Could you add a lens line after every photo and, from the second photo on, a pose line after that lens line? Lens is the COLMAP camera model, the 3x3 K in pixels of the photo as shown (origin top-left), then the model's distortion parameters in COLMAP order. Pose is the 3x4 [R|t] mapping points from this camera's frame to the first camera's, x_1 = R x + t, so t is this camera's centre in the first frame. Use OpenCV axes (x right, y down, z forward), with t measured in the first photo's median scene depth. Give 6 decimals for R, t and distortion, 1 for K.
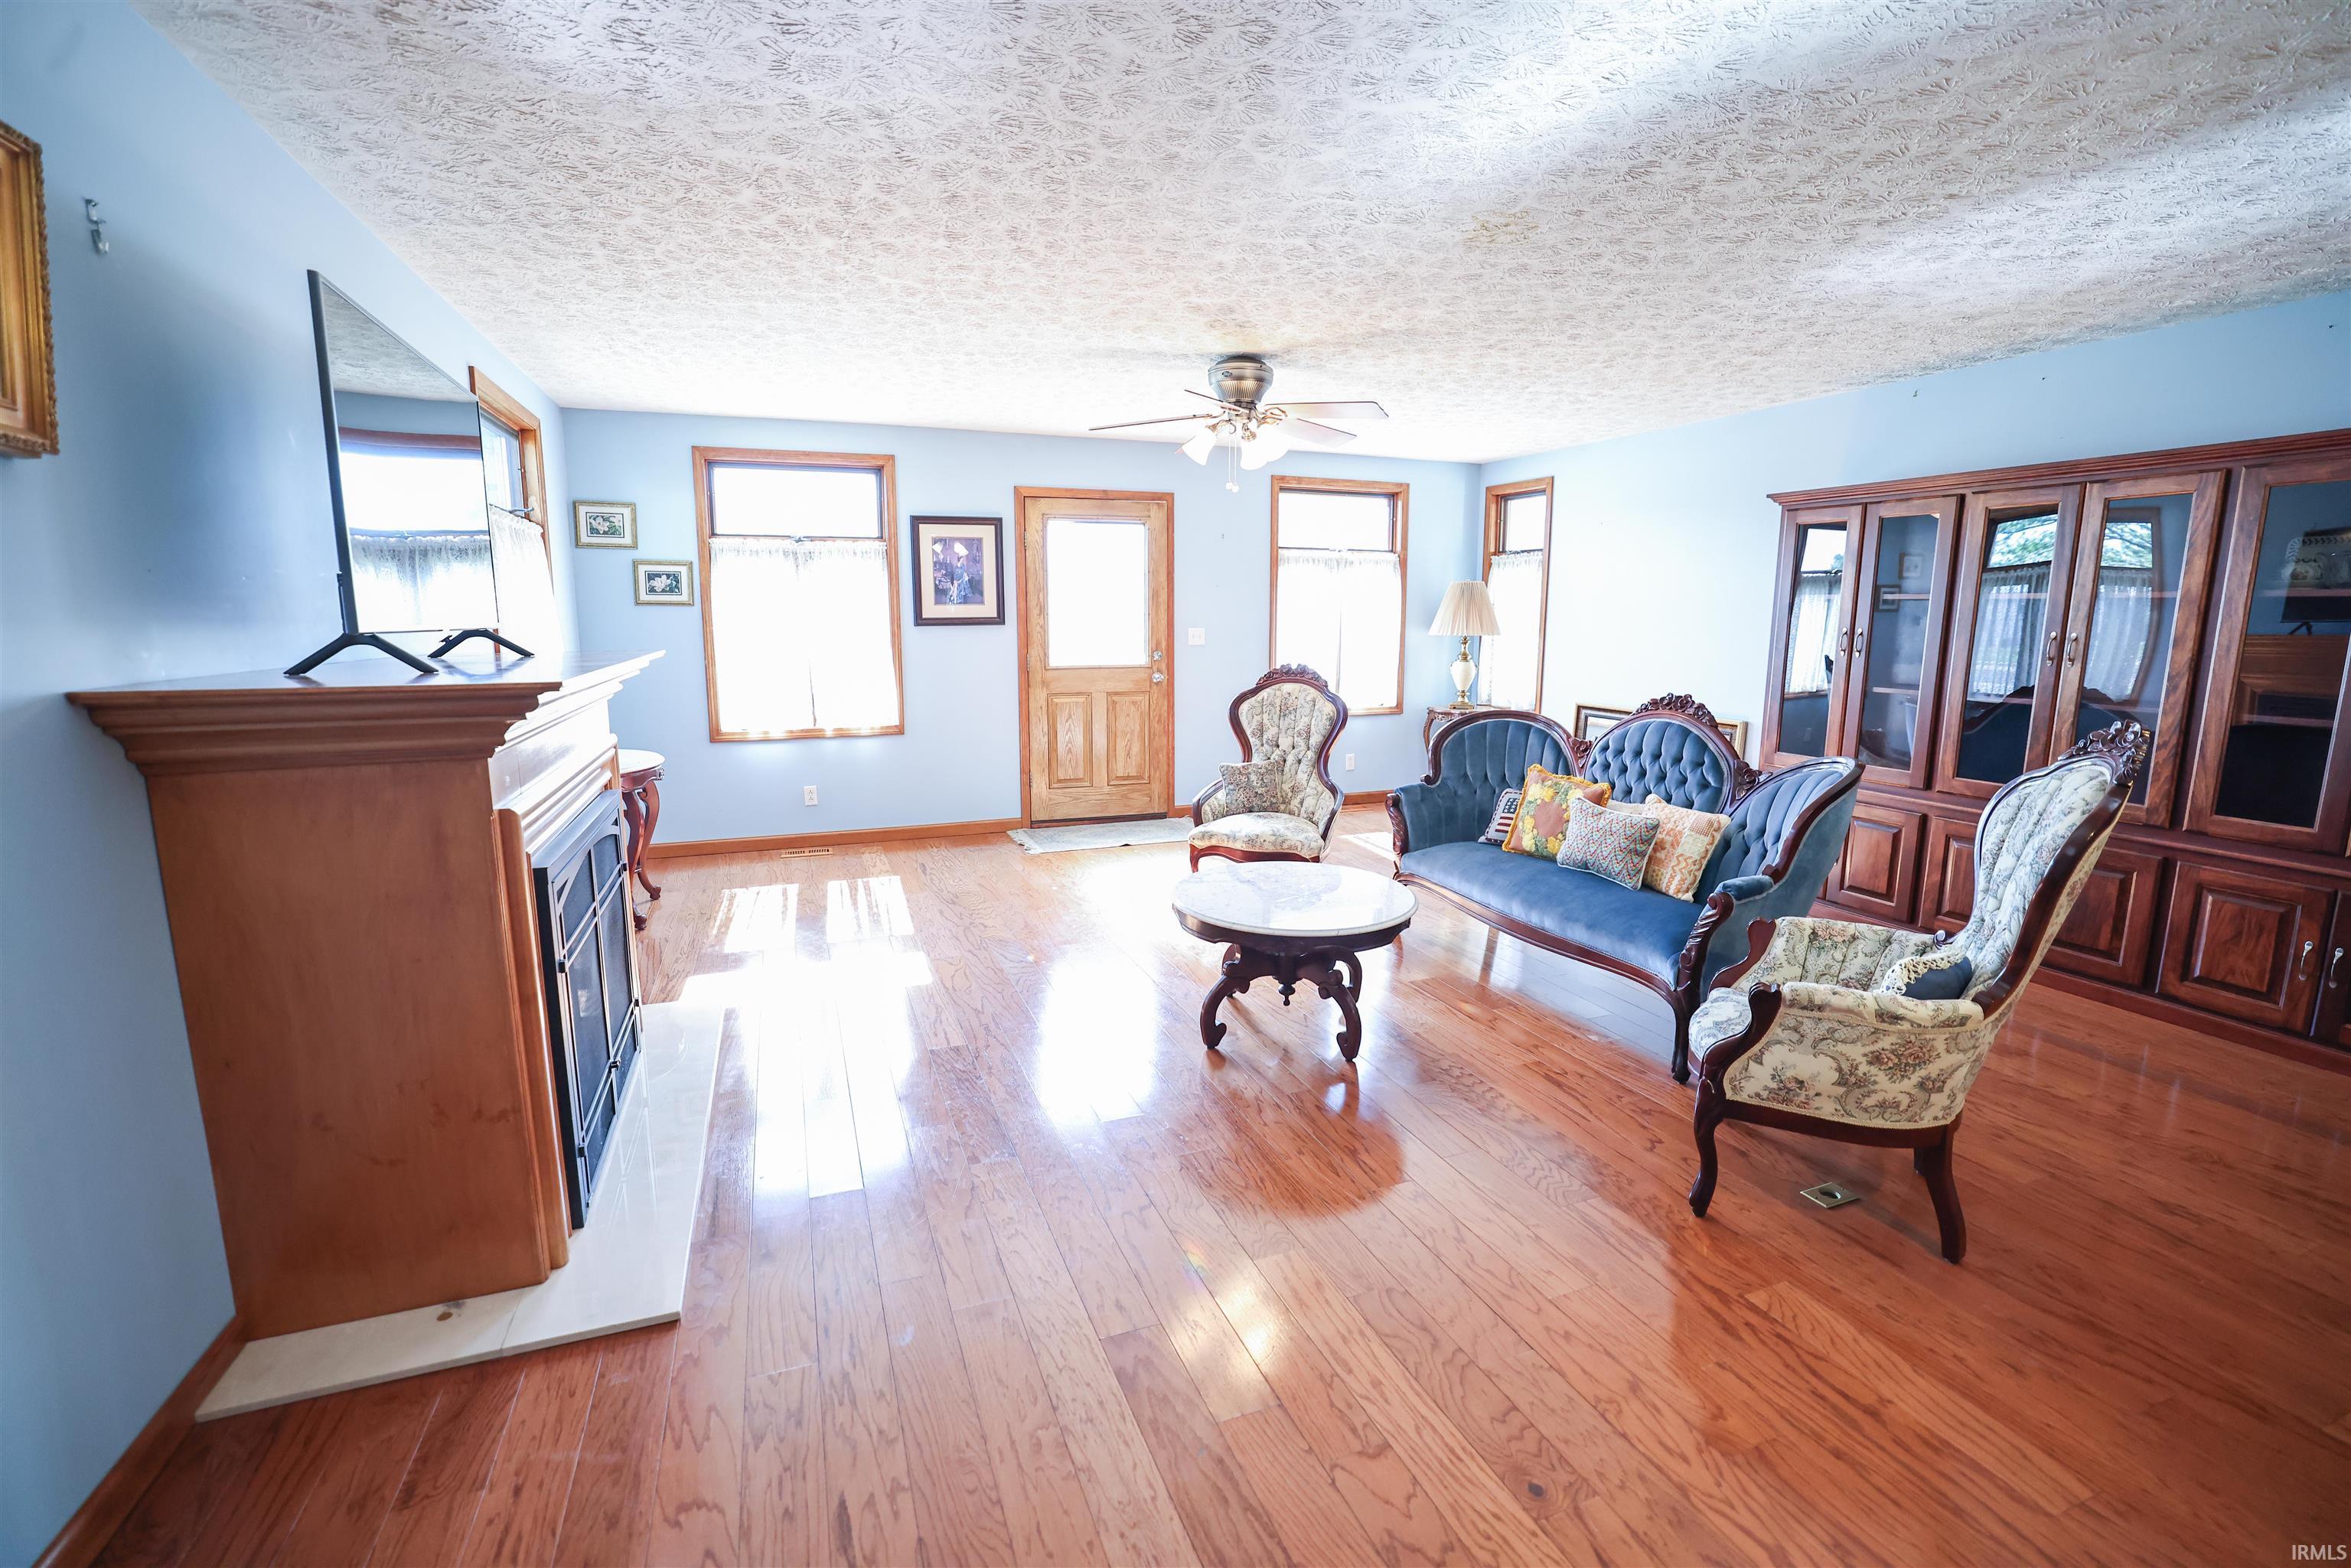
lens RADIAL K [[998.8, 0, 1175.6], [0, 998.8, 772.2], [0, 0, 1]] dist [-0.049179, 0.017509]
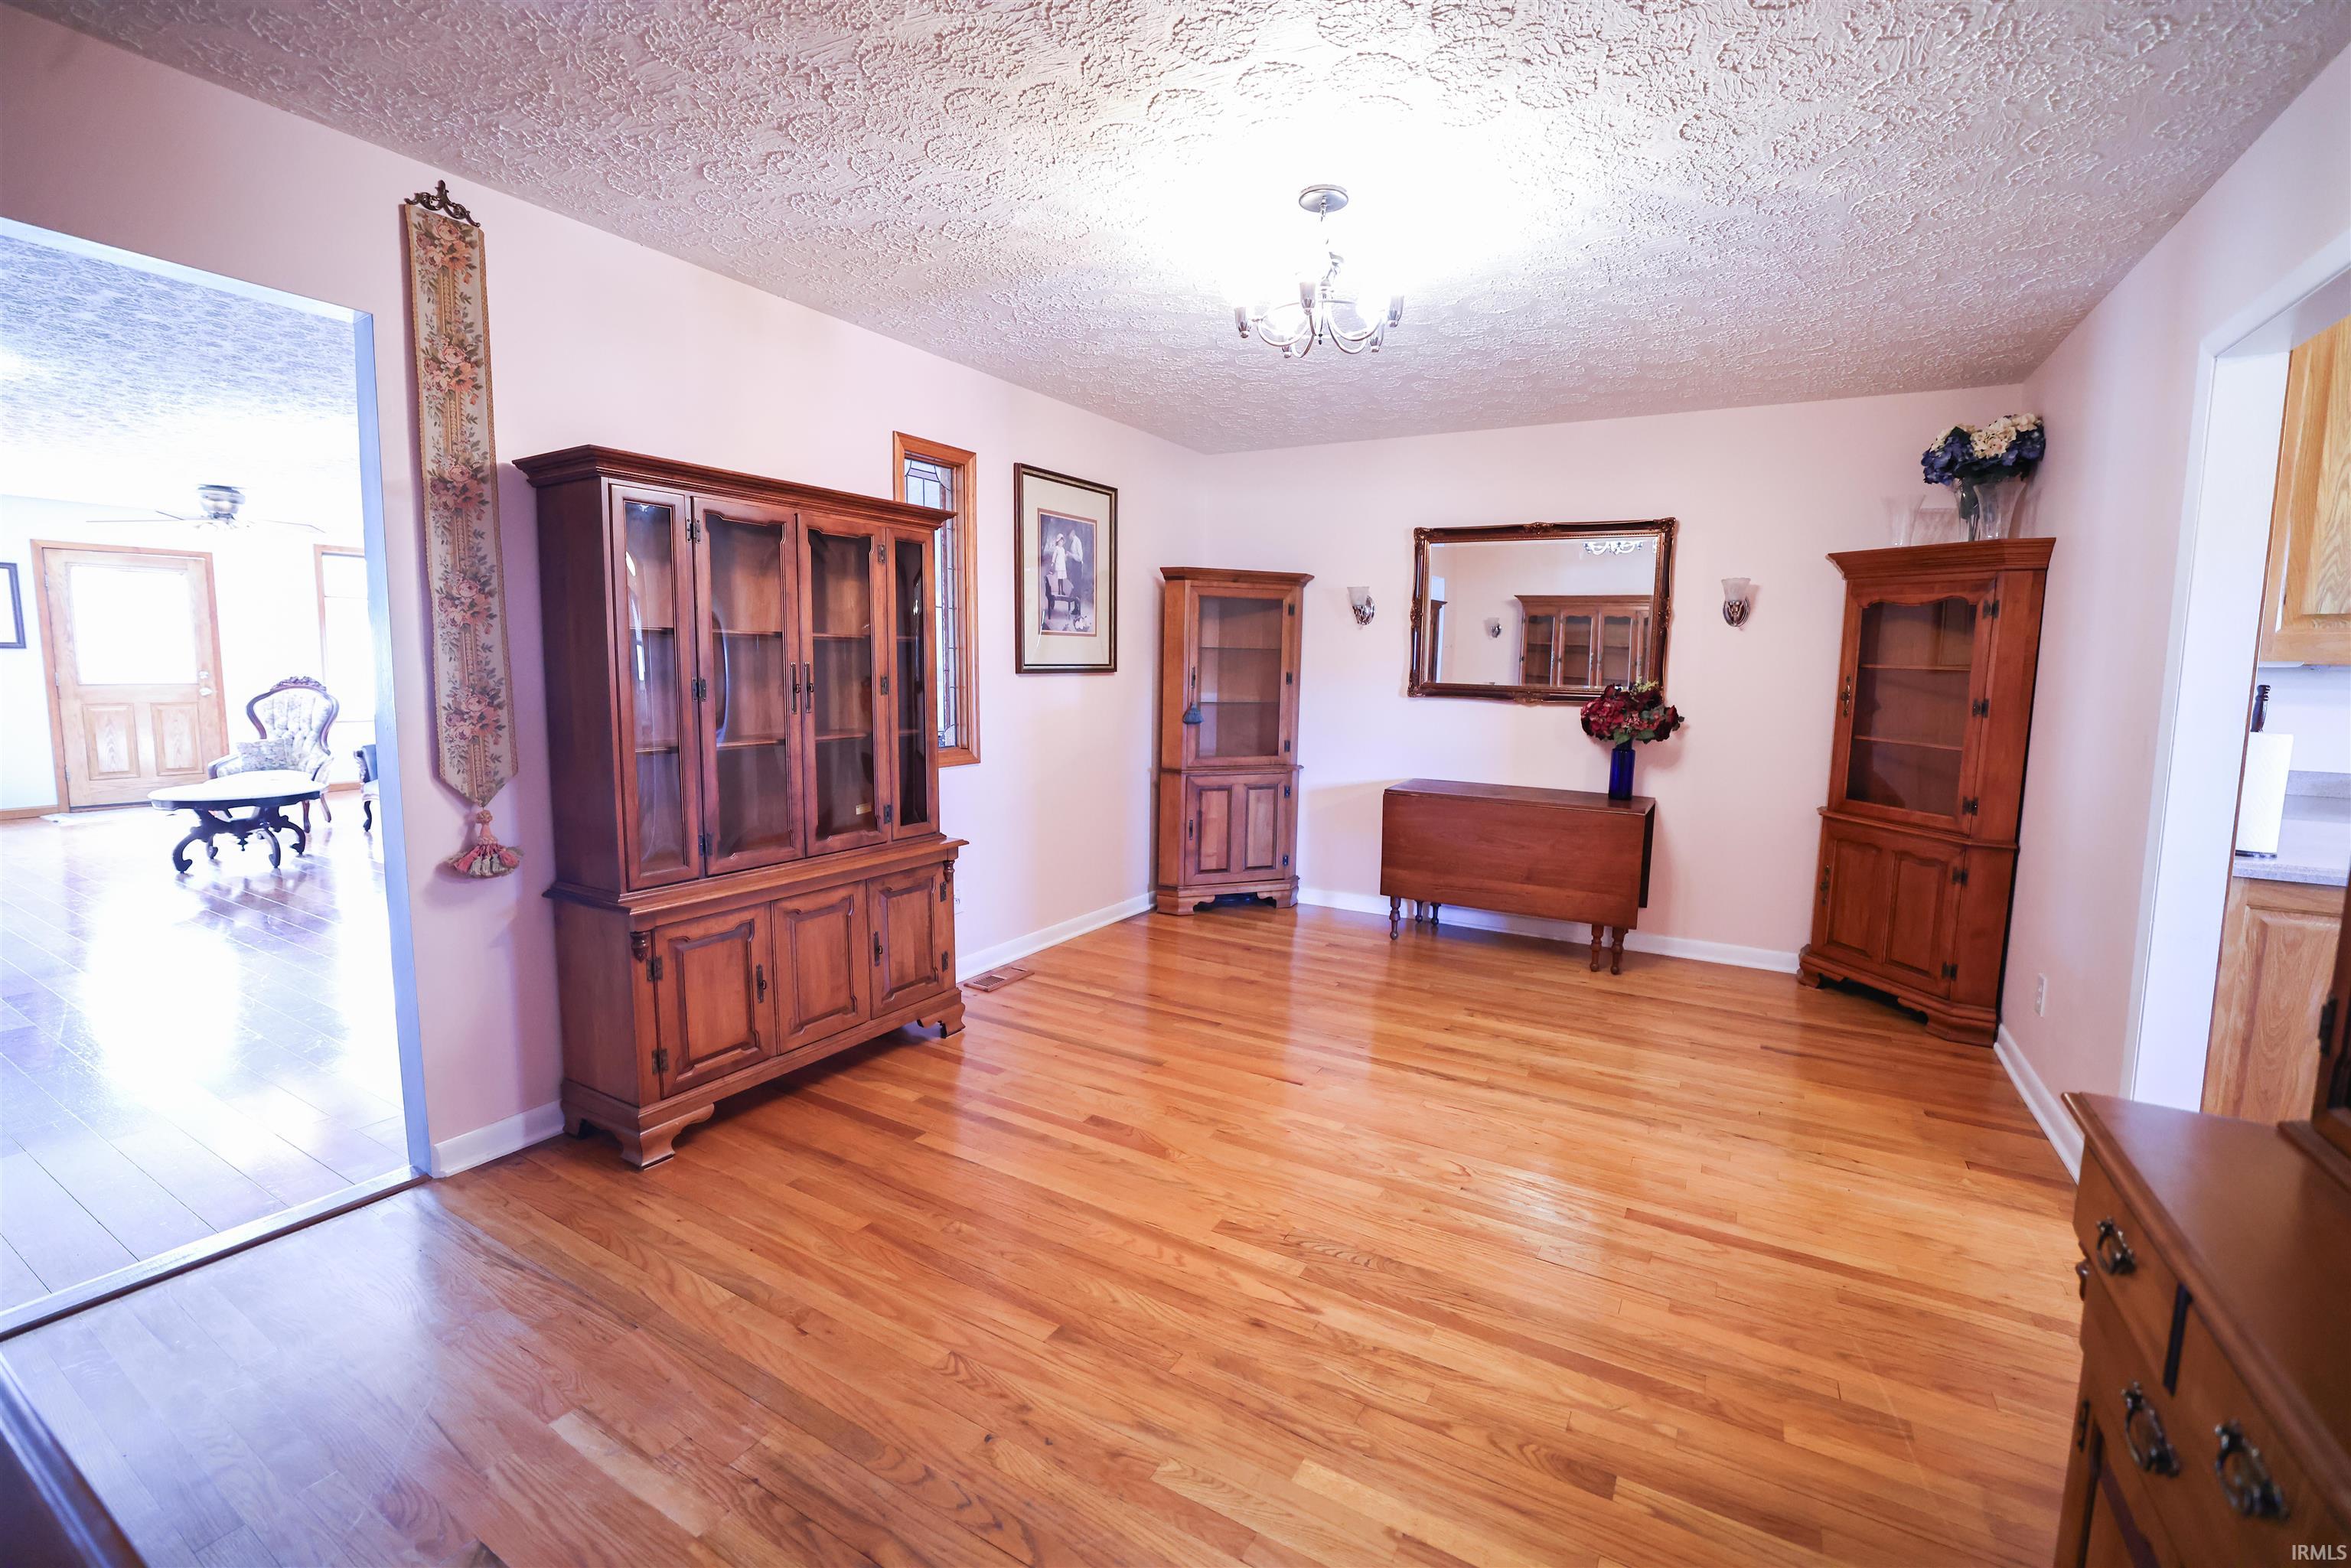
lens RADIAL K [[996.0, 0, 1181.4], [0, 996.0, 767.6], [0, 0, 1]] dist [0.000667, 0.000155]
pose [[0.791776, -0.052201, 0.608576, 0.207288], [0.080100, 0.996611, -0.018727, 0.140410], [-0.605536, 0.063575, 0.793274, -0.861275]]
